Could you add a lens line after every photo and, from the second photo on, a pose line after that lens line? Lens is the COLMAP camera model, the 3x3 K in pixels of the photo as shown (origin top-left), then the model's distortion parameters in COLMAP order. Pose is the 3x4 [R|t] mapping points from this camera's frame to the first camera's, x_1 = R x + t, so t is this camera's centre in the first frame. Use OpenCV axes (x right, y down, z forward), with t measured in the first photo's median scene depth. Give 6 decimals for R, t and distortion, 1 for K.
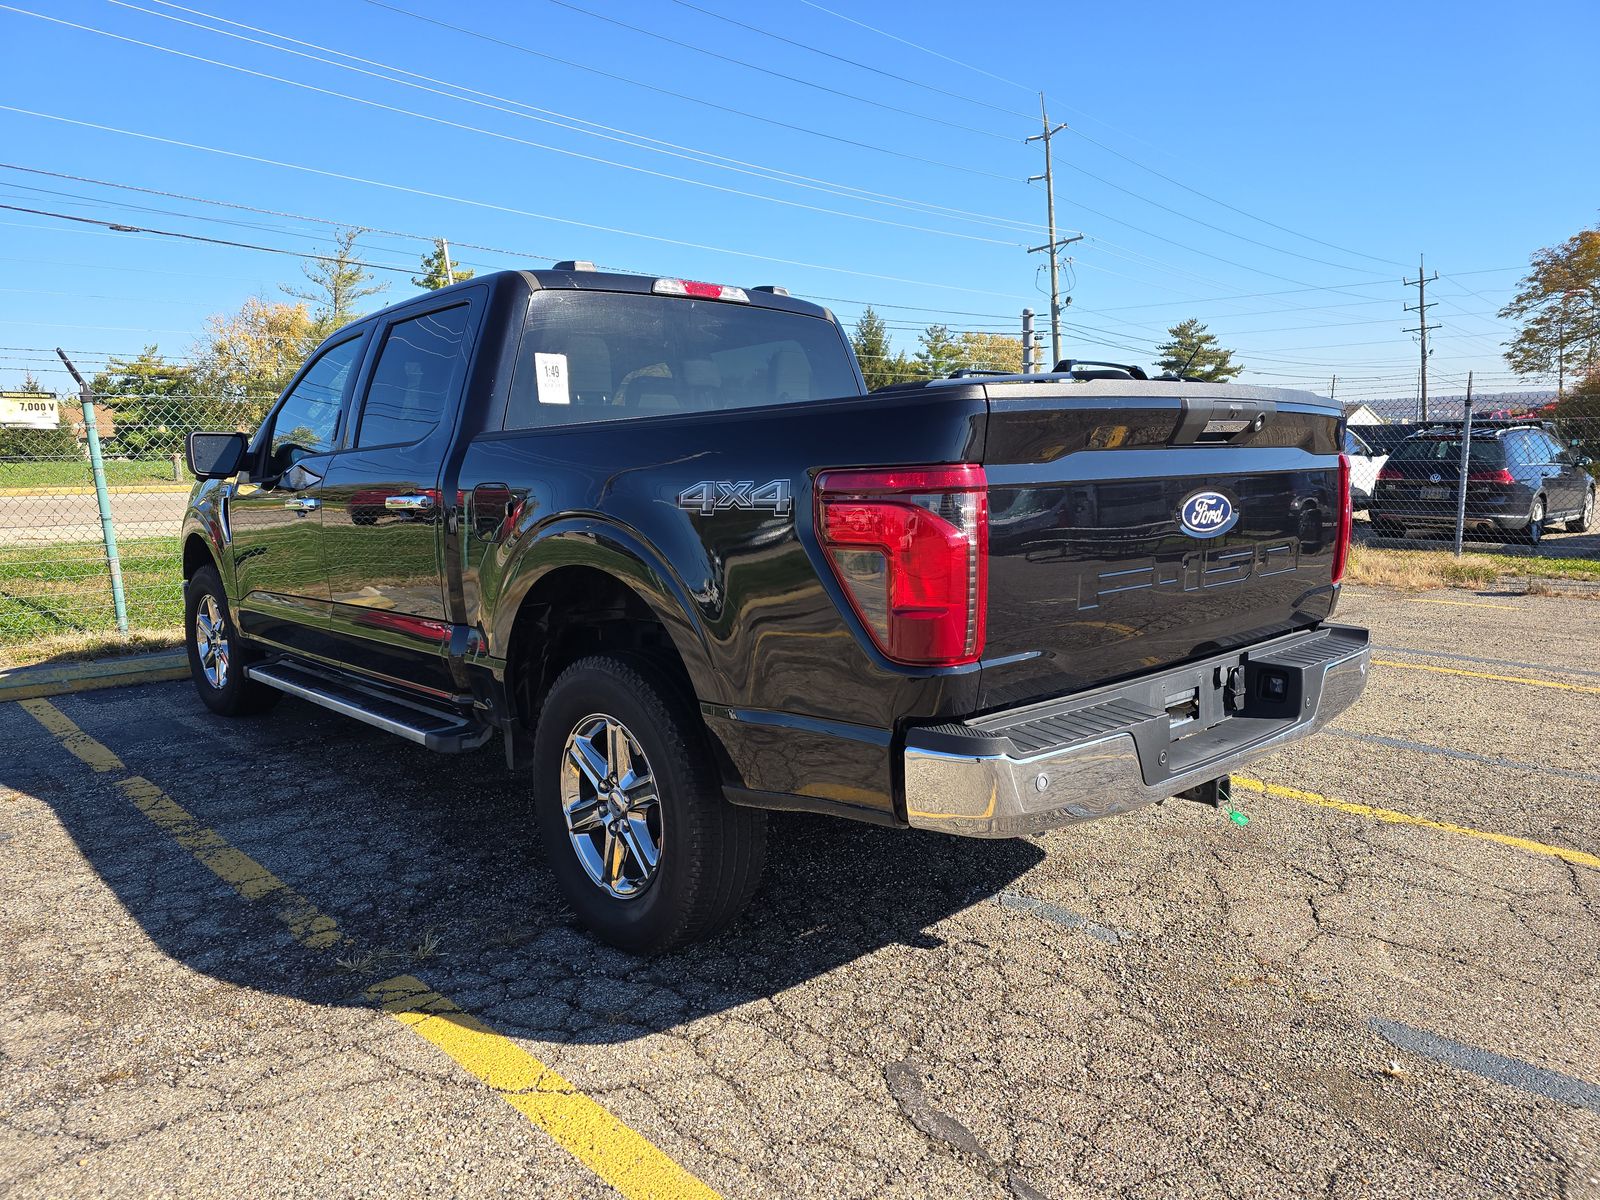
lens RADIAL K [[1068.2, 0, 800.0], [0, 1068.2, 600.0], [0, 0, 1]] dist [0.062181, -0.051860]
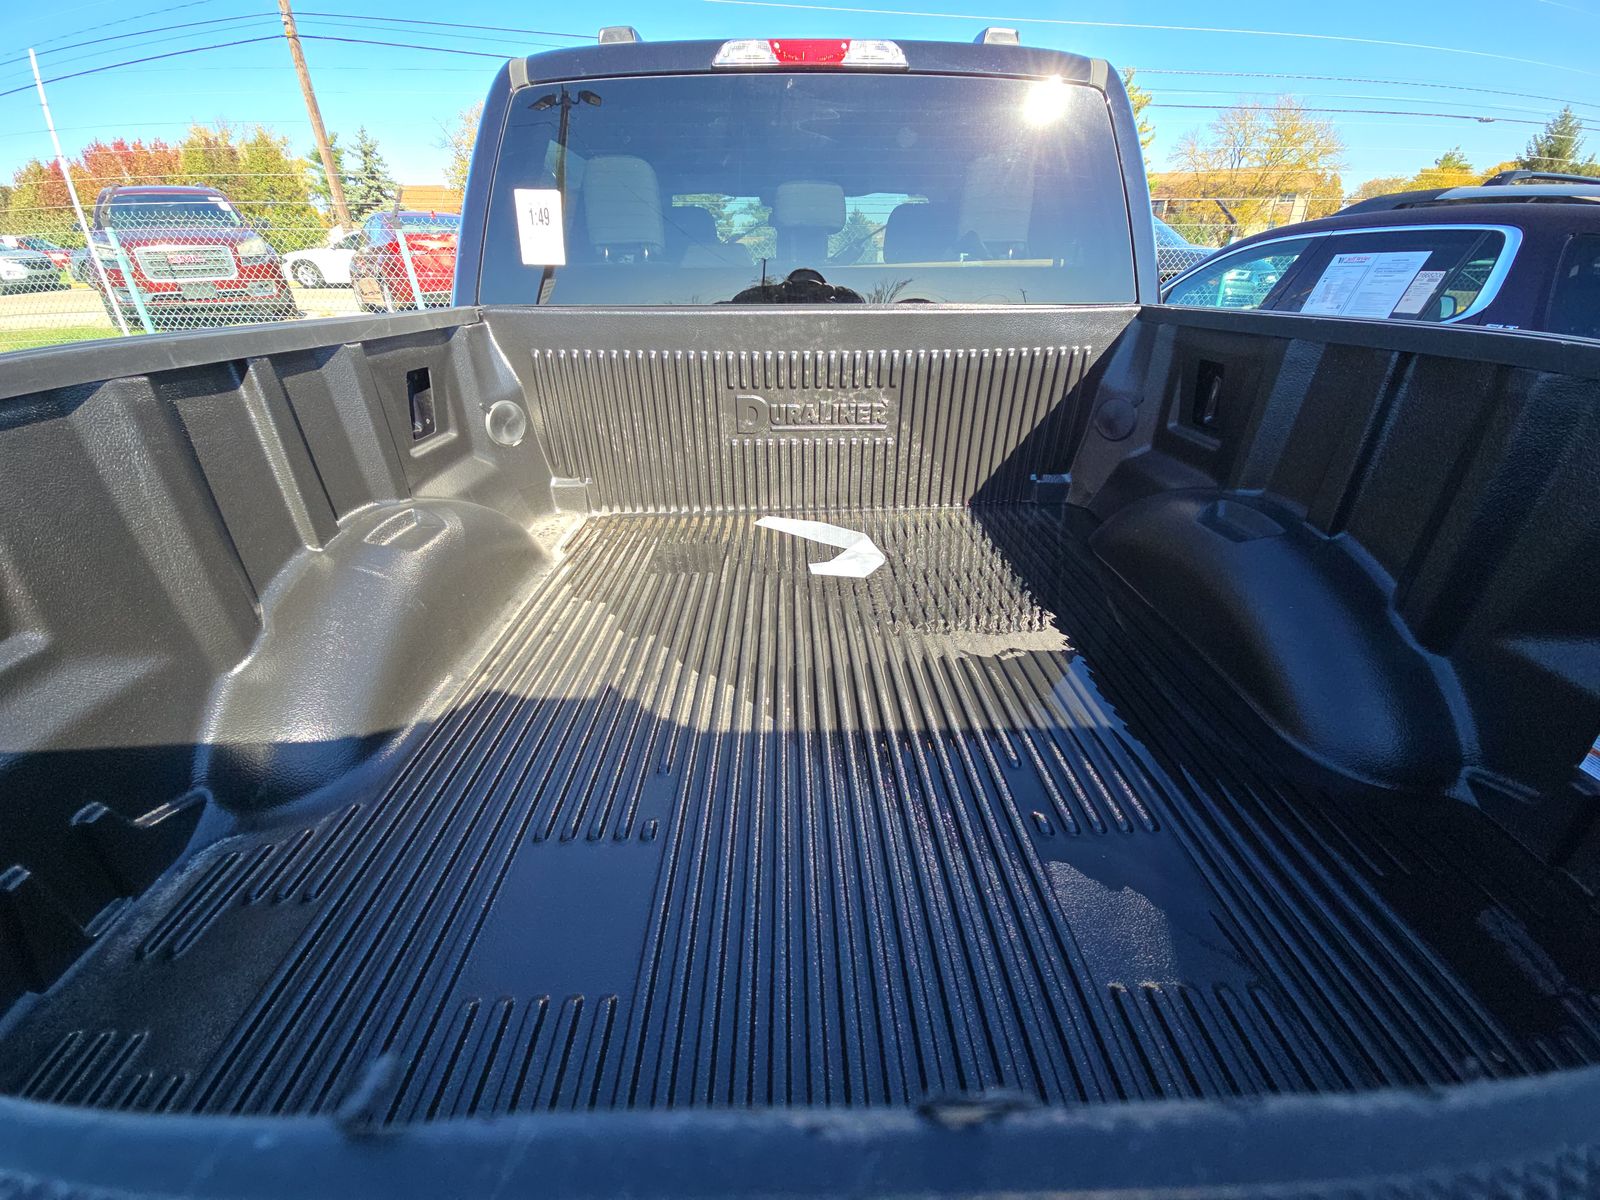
lens RADIAL K [[653.6, 0, 800.0], [0, 653.6, 600.0], [0, 0, 1]] dist [0.002541, 0.000325]
pose [[0.748955, 0.317704, -0.581490, 0.281244], [-0.097935, 0.920997, 0.377058, -0.177391], [0.655344, -0.225451, 0.720900, 0.826582]]
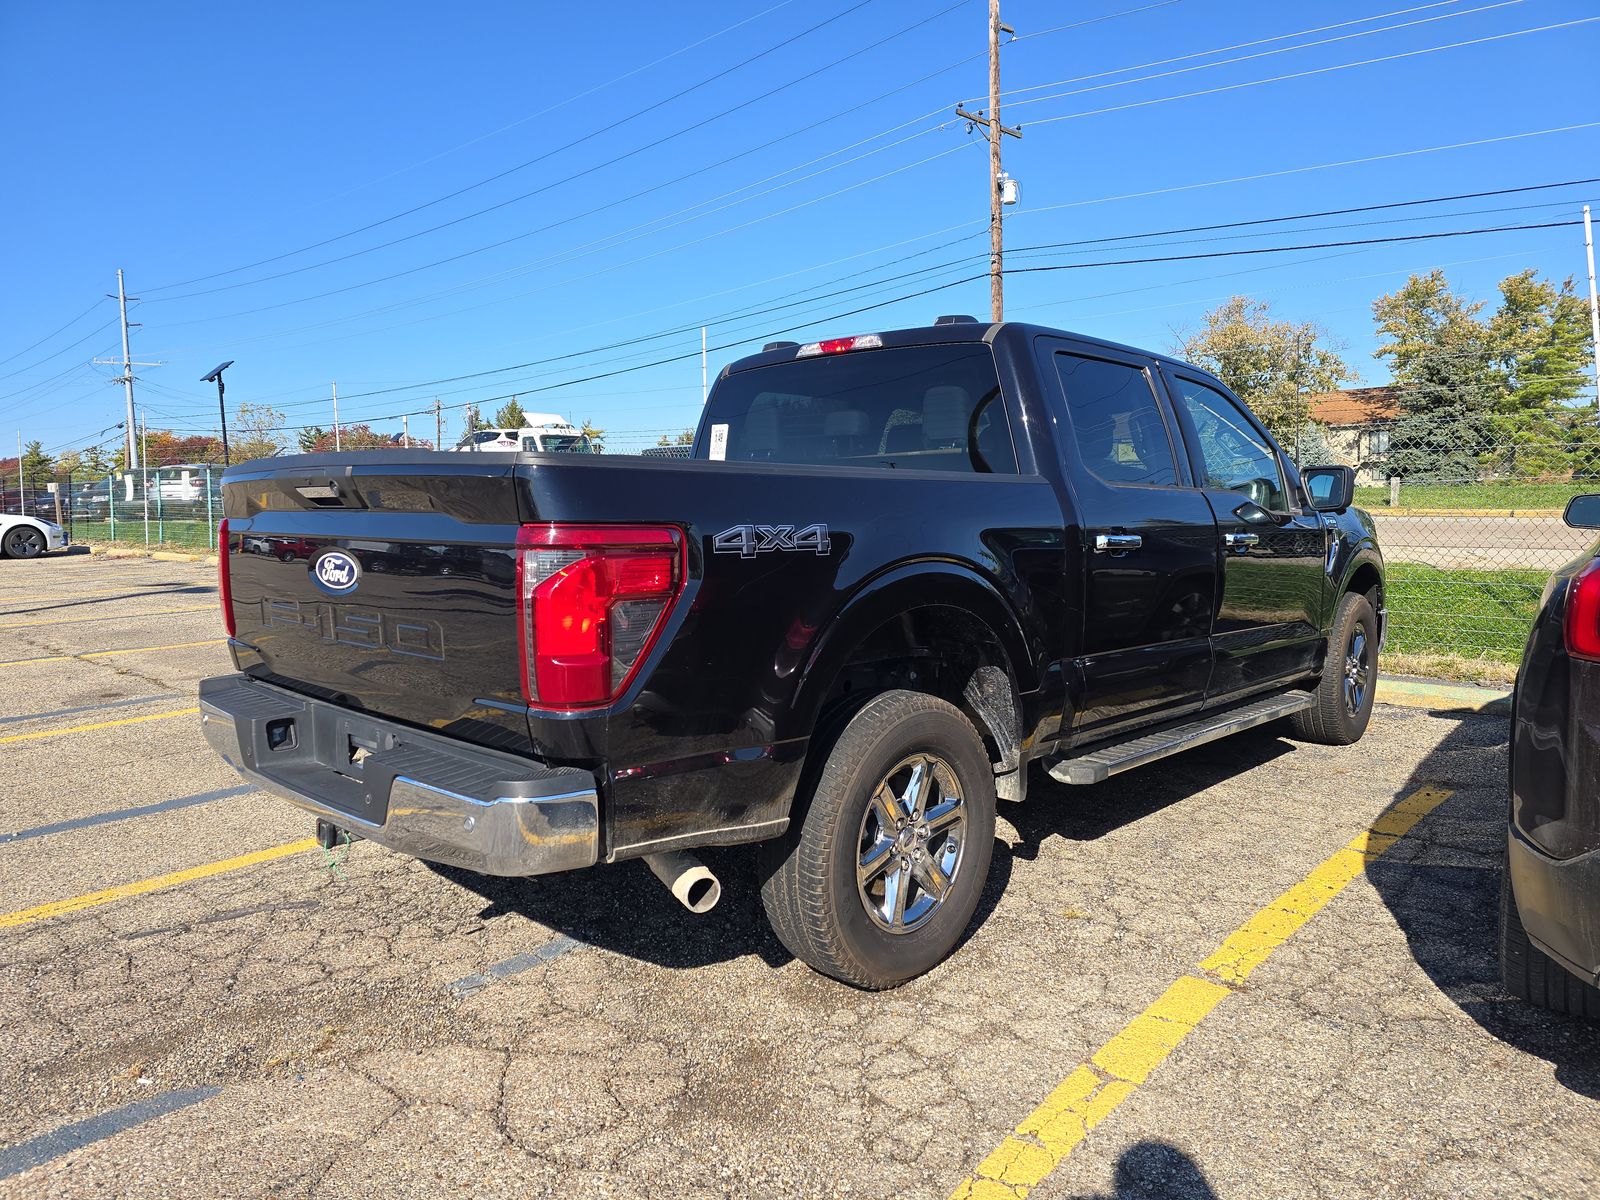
lens RADIAL K [[1068.2, 0, 800.0], [0, 1068.2, 600.0], [0, 0, 1]] dist [0.062181, -0.051860]
pose [[0.066895, 0.112154, -0.991437, 1.230570], [-0.123993, 0.986894, 0.103274, -0.184338], [0.990026, 0.116022, 0.079925, 1.146108]]
